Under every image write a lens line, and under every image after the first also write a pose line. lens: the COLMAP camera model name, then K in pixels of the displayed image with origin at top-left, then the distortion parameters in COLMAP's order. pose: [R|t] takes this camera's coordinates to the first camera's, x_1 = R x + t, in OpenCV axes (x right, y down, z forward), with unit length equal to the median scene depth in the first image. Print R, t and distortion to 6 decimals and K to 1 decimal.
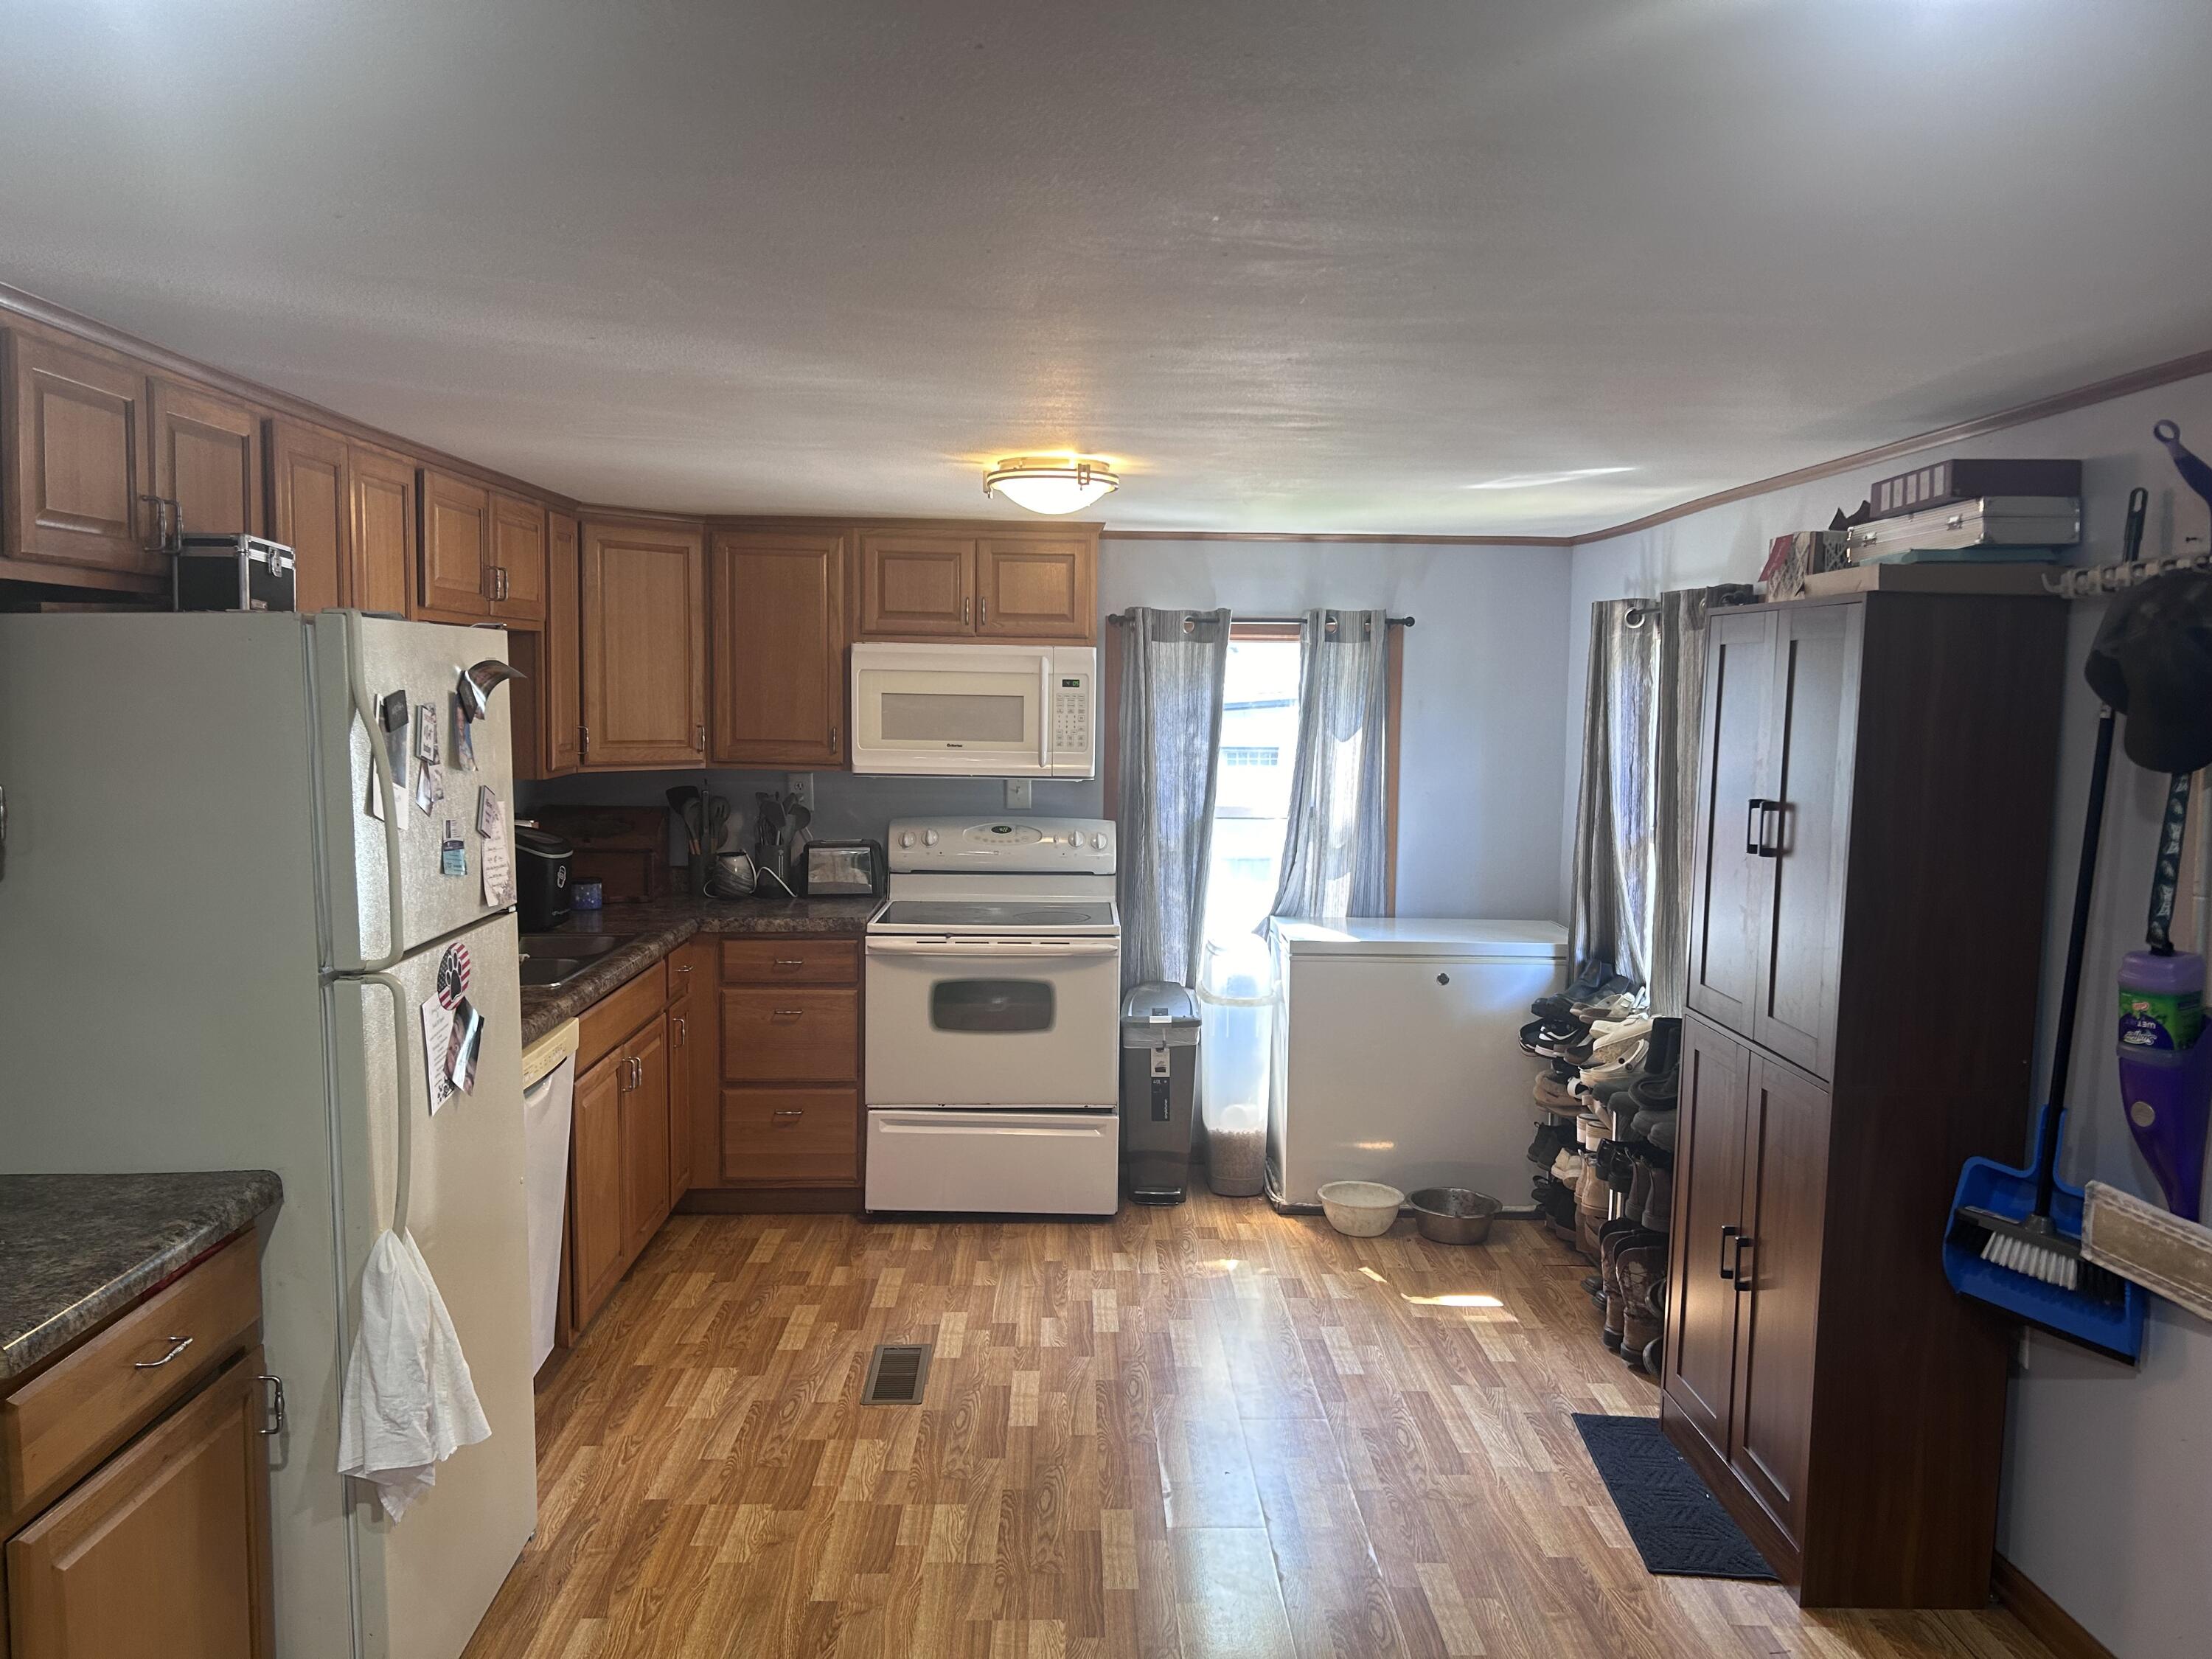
lens RADIAL K [[1657.0, 0, 1121.1], [0, 1657.0, 824.6], [0, 0, 1]] dist [0.056317, -0.068468]
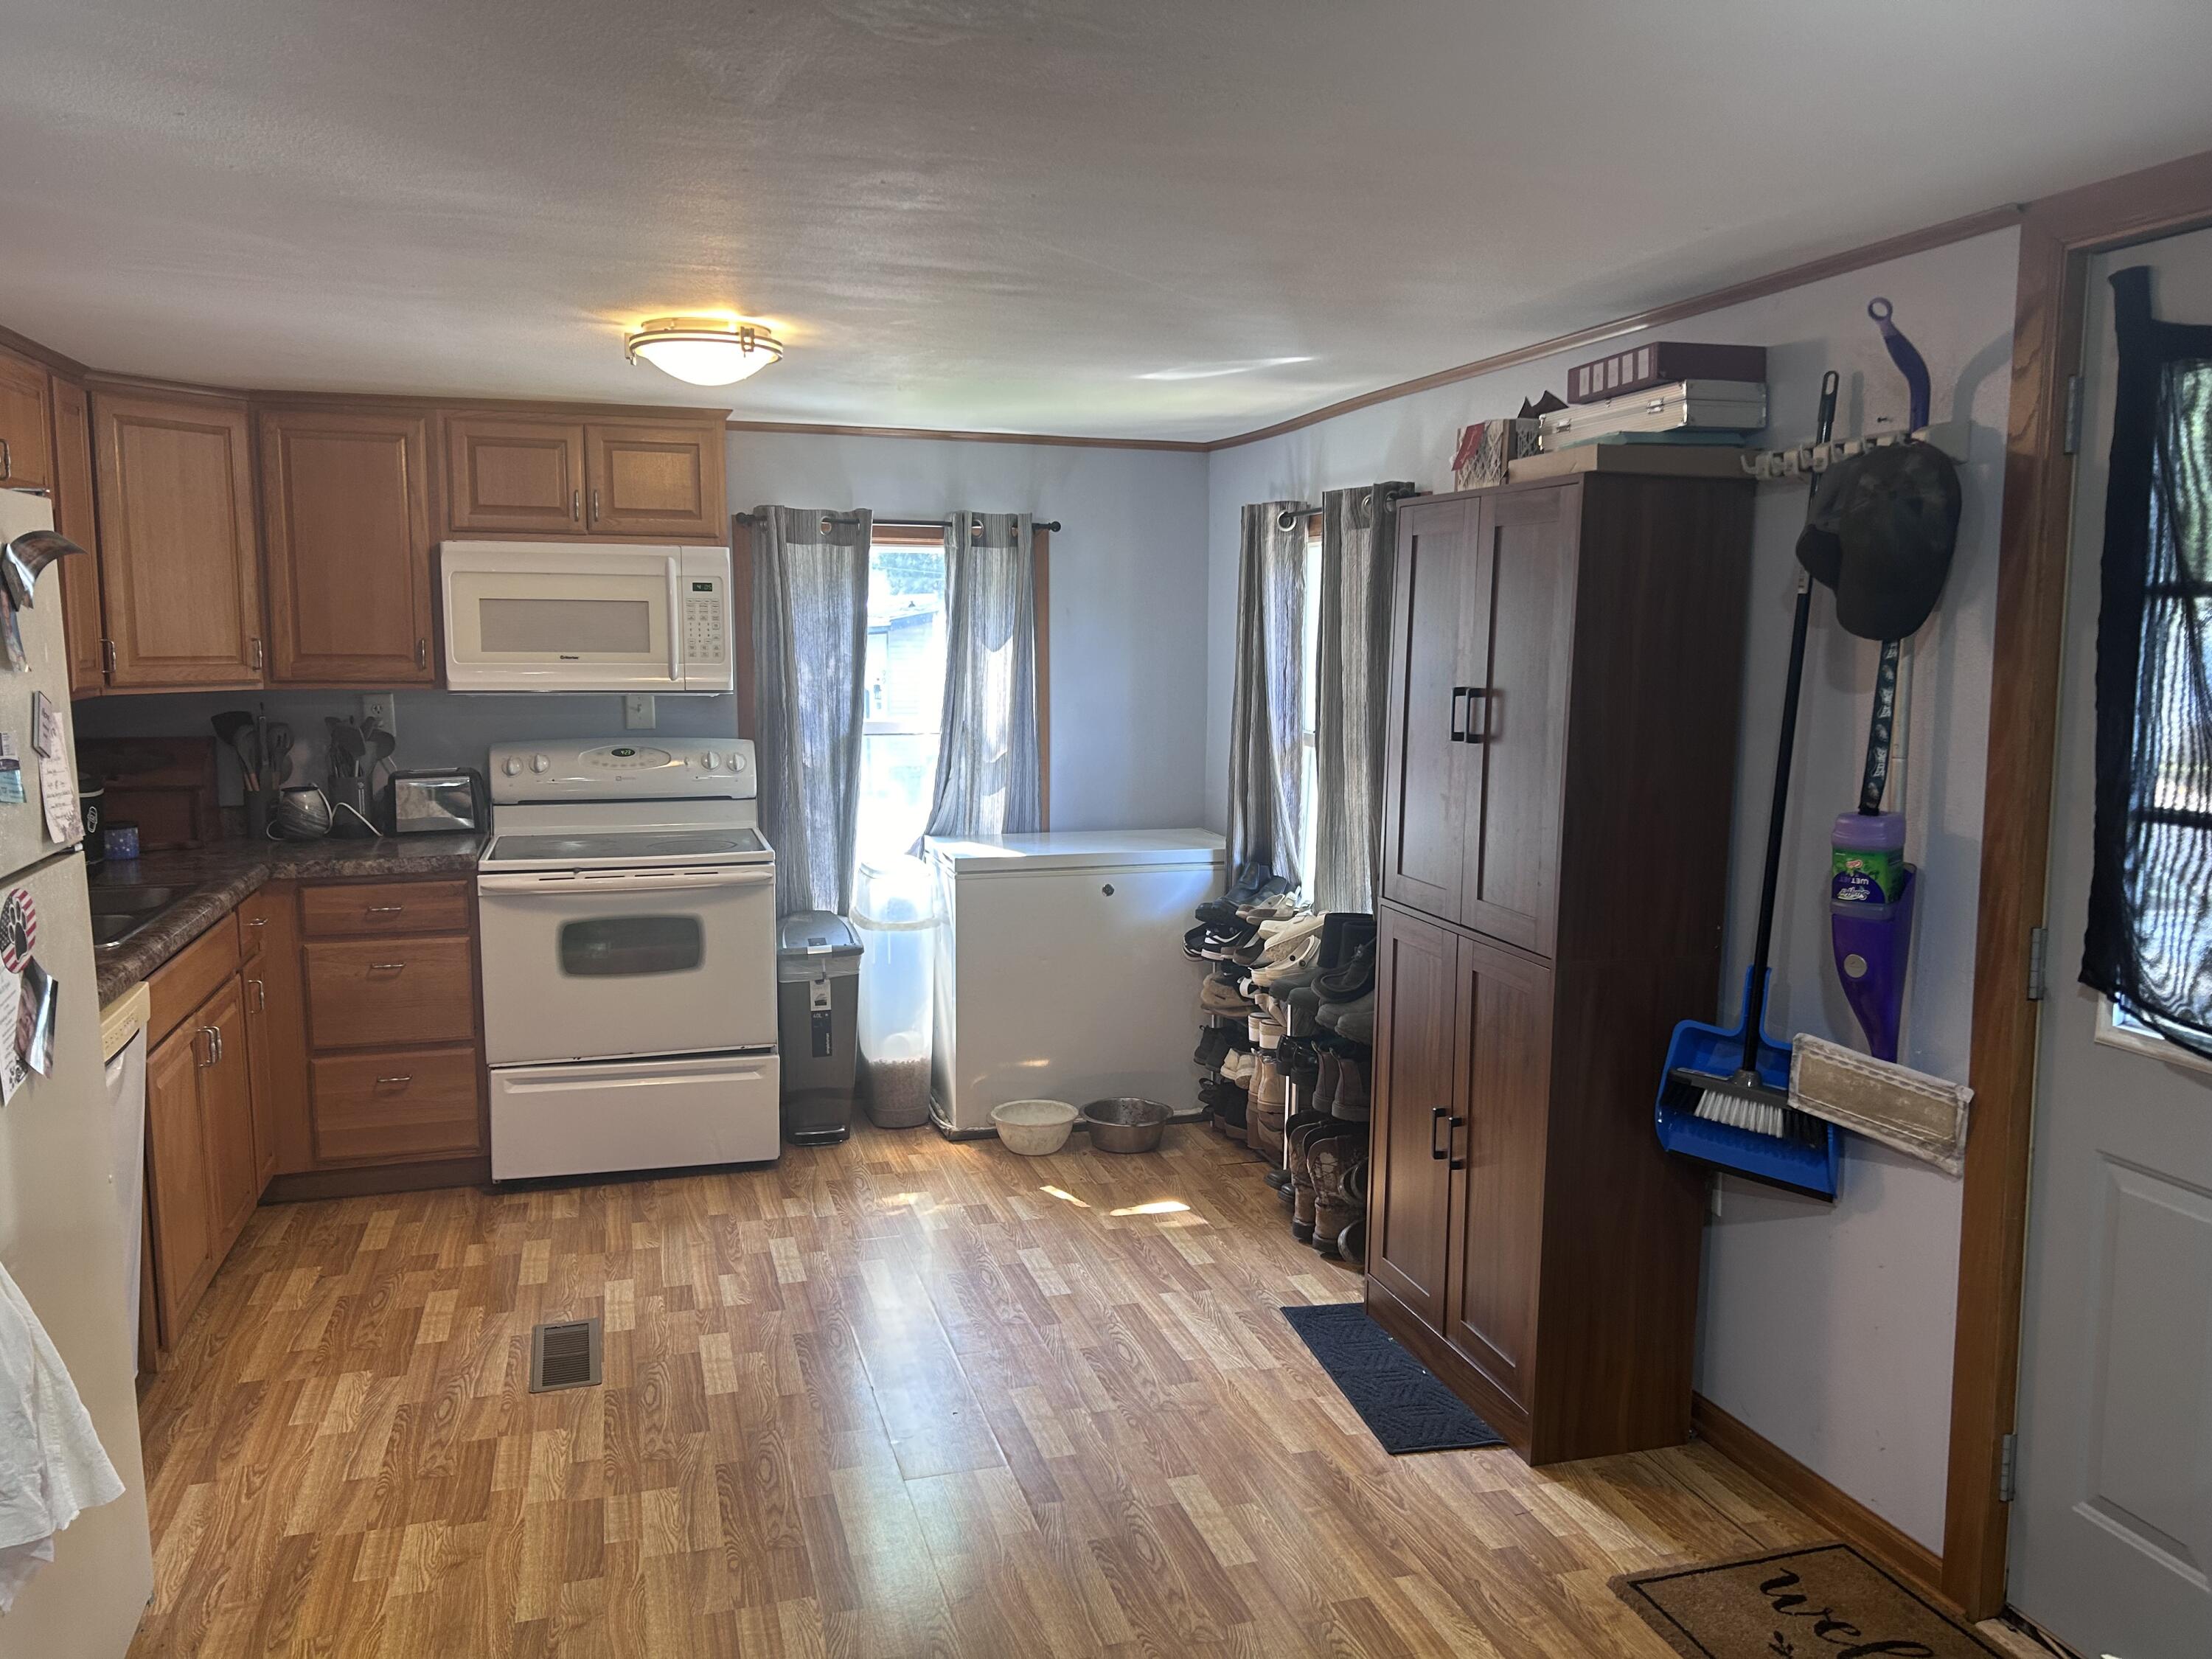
lens RADIAL K [[1657.0, 0, 1120.4], [0, 1657.0, 835.0], [0, 0, 1]] dist [0.056317, -0.068468]
pose [[0.964574, -0.042302, 0.260401, -0.065462], [0.030141, 0.998268, 0.050522, 0.013695], [-0.262087, -0.040883, 0.964178, 0.064700]]
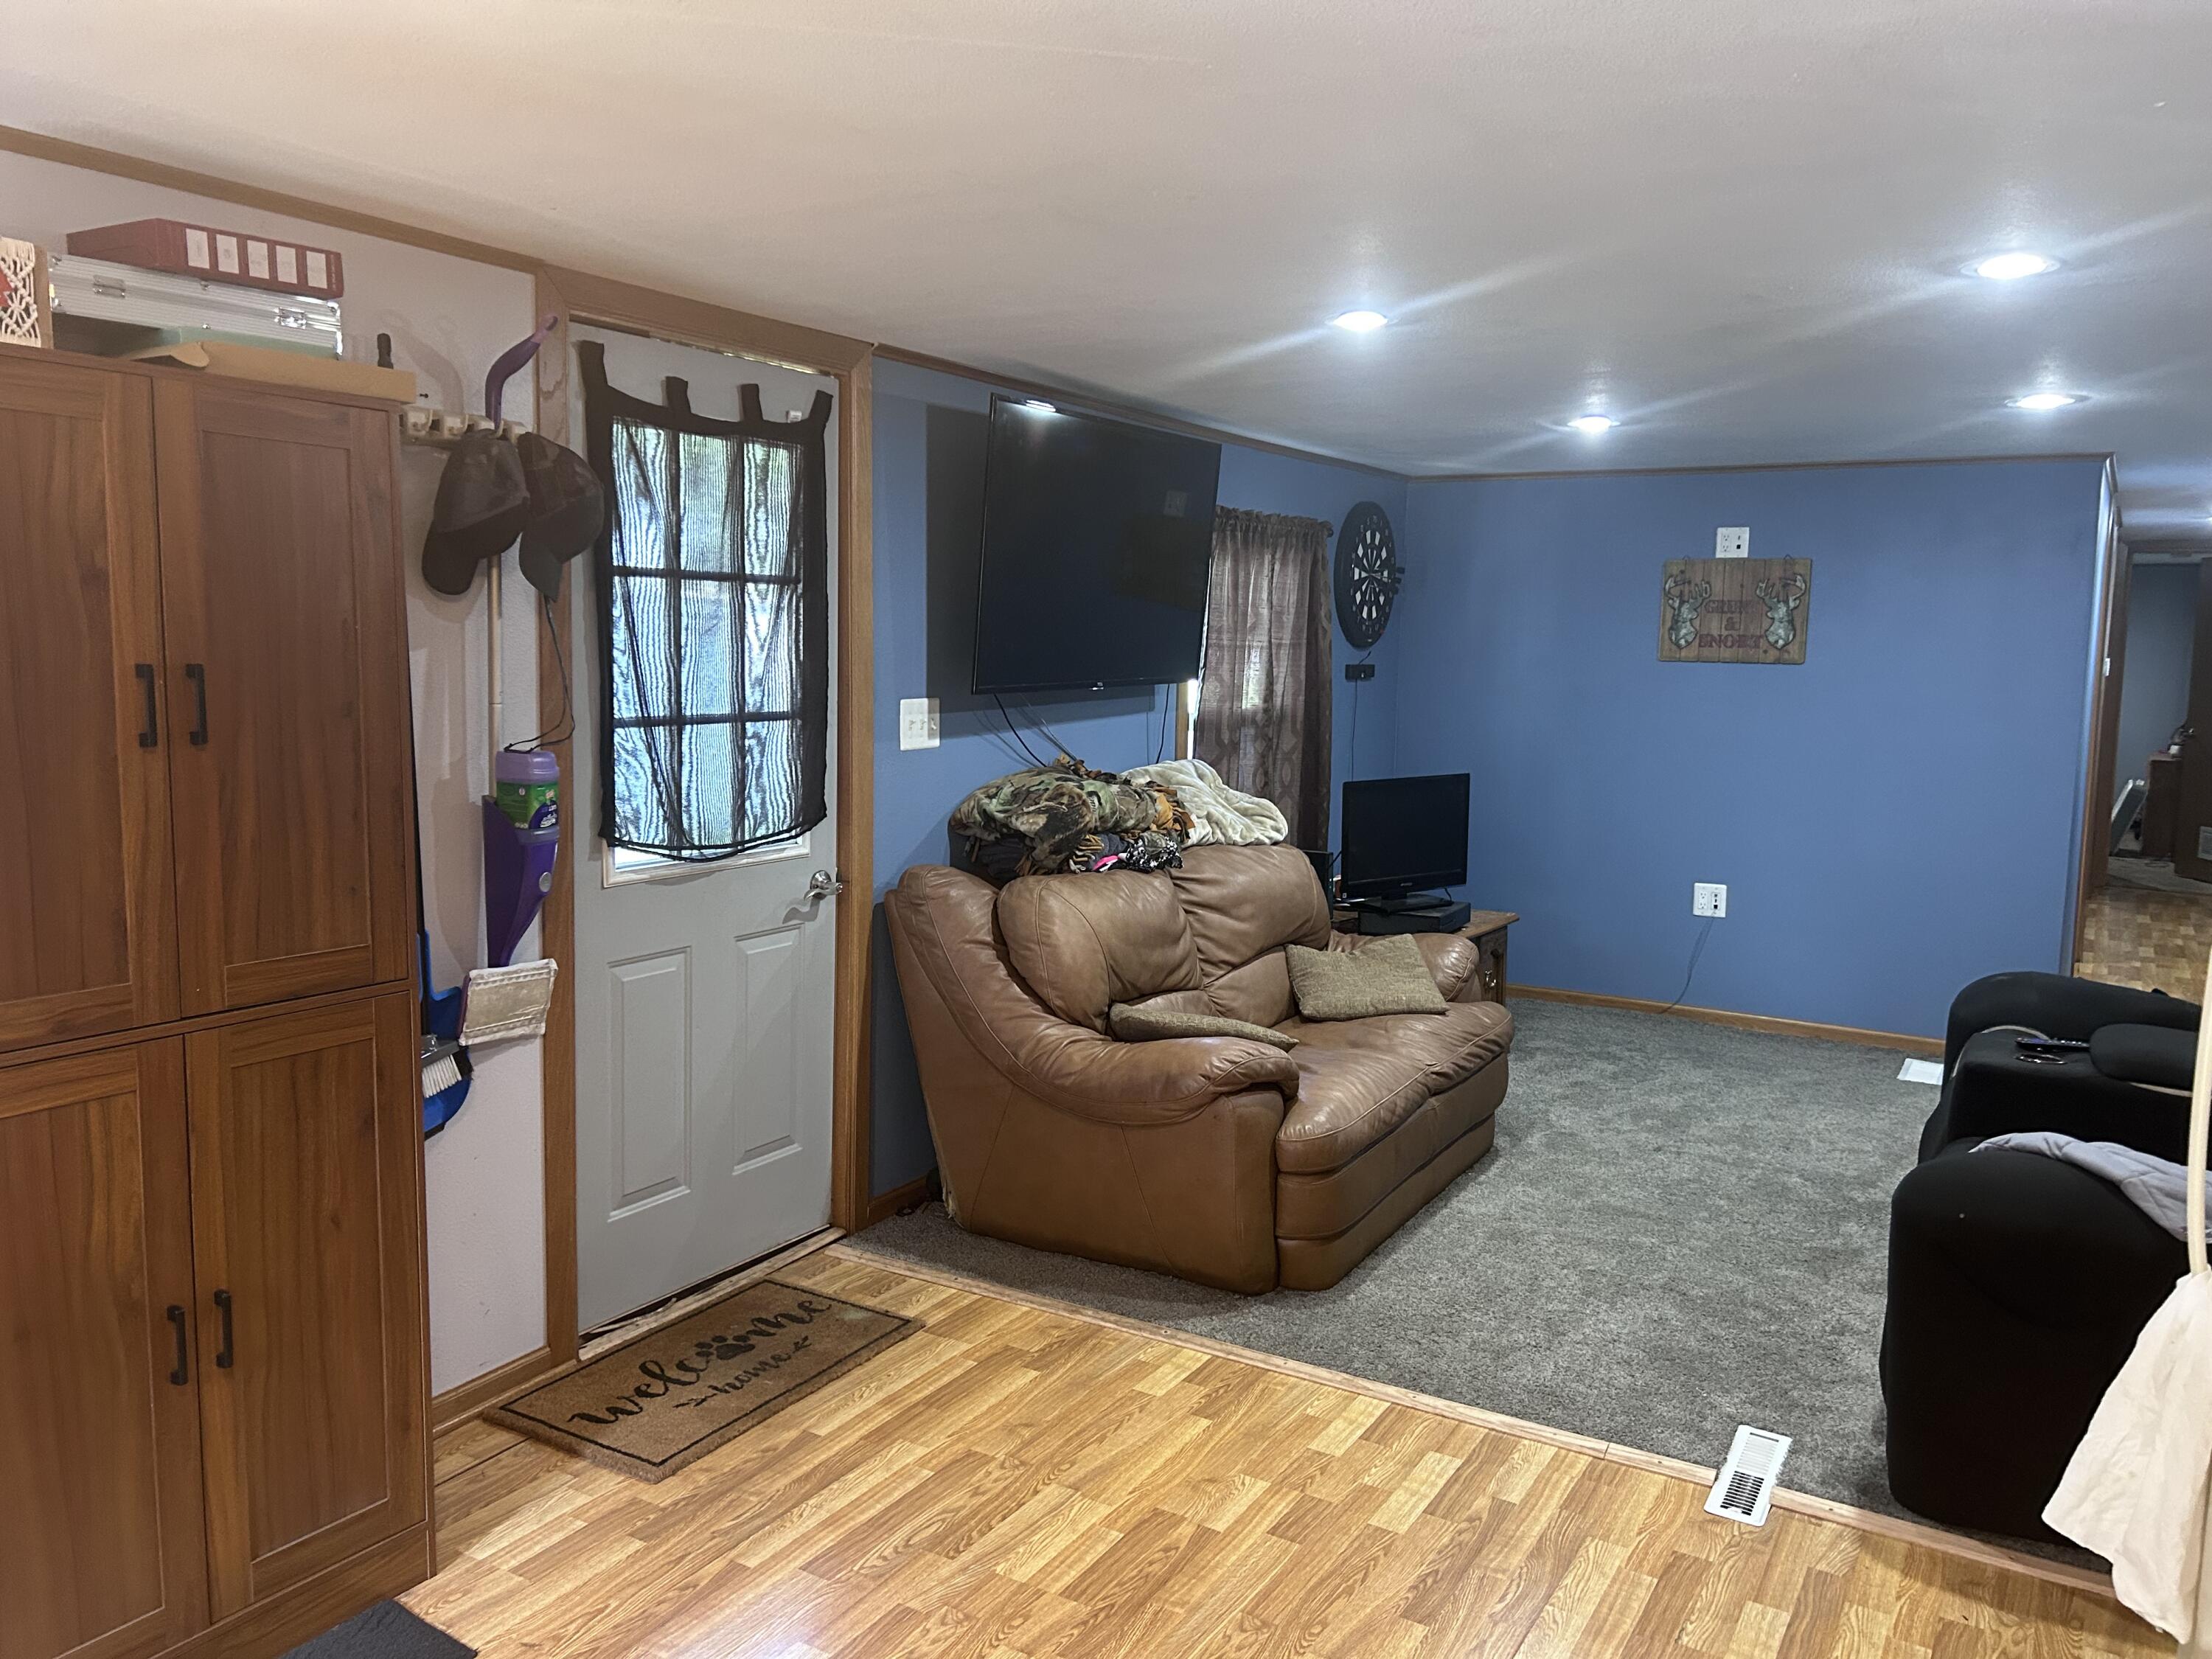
lens RADIAL K [[1657.0, 0, 1100.9], [0, 1657.0, 835.6], [0, 0, 1]] dist [0.056317, -0.068468]
pose [[-0.834994, -0.093767, 0.542211, -0.239591], [0.018204, 0.980128, 0.197531, -0.059396], [-0.549958, 0.174808, -0.816694, 1.080101]]
